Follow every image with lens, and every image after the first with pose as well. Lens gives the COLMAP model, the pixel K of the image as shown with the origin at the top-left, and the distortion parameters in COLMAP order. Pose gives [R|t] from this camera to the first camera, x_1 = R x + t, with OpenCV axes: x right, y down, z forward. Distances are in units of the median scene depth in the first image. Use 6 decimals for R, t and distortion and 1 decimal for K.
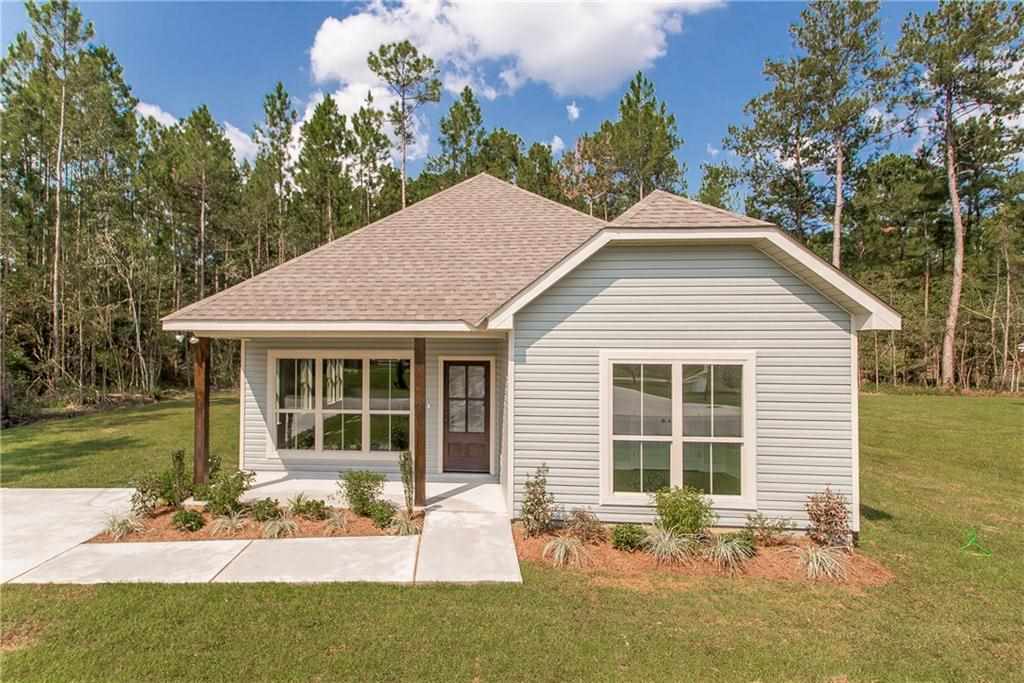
lens RADIAL K [[560.7, 0, 412.7], [0, 560.7, 339.5], [0, 0, 1]] dist [0.005834, 0.001129]
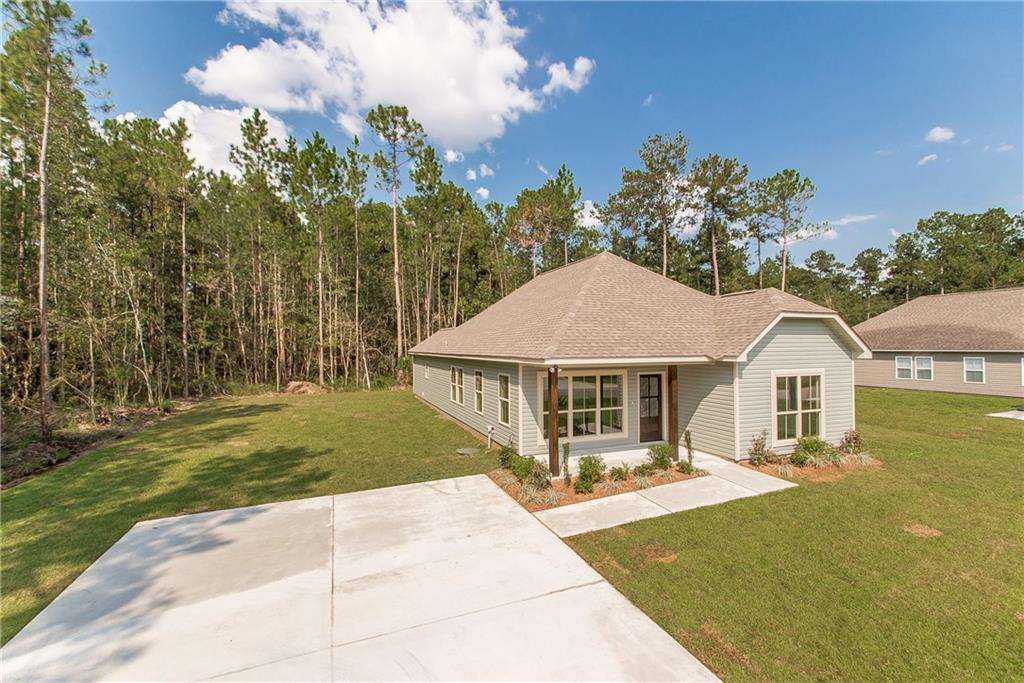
lens RADIAL K [[455.2, 0, 512.0], [0, 455.2, 341.5], [0, 0, 1]] dist [0.024597, -0.015325]
pose [[0.895508, -0.007749, 0.444977, -1.198843], [0.005403, 0.999964, 0.006540, -0.097708], [-0.445012, -0.003452, 0.895518, -0.051913]]
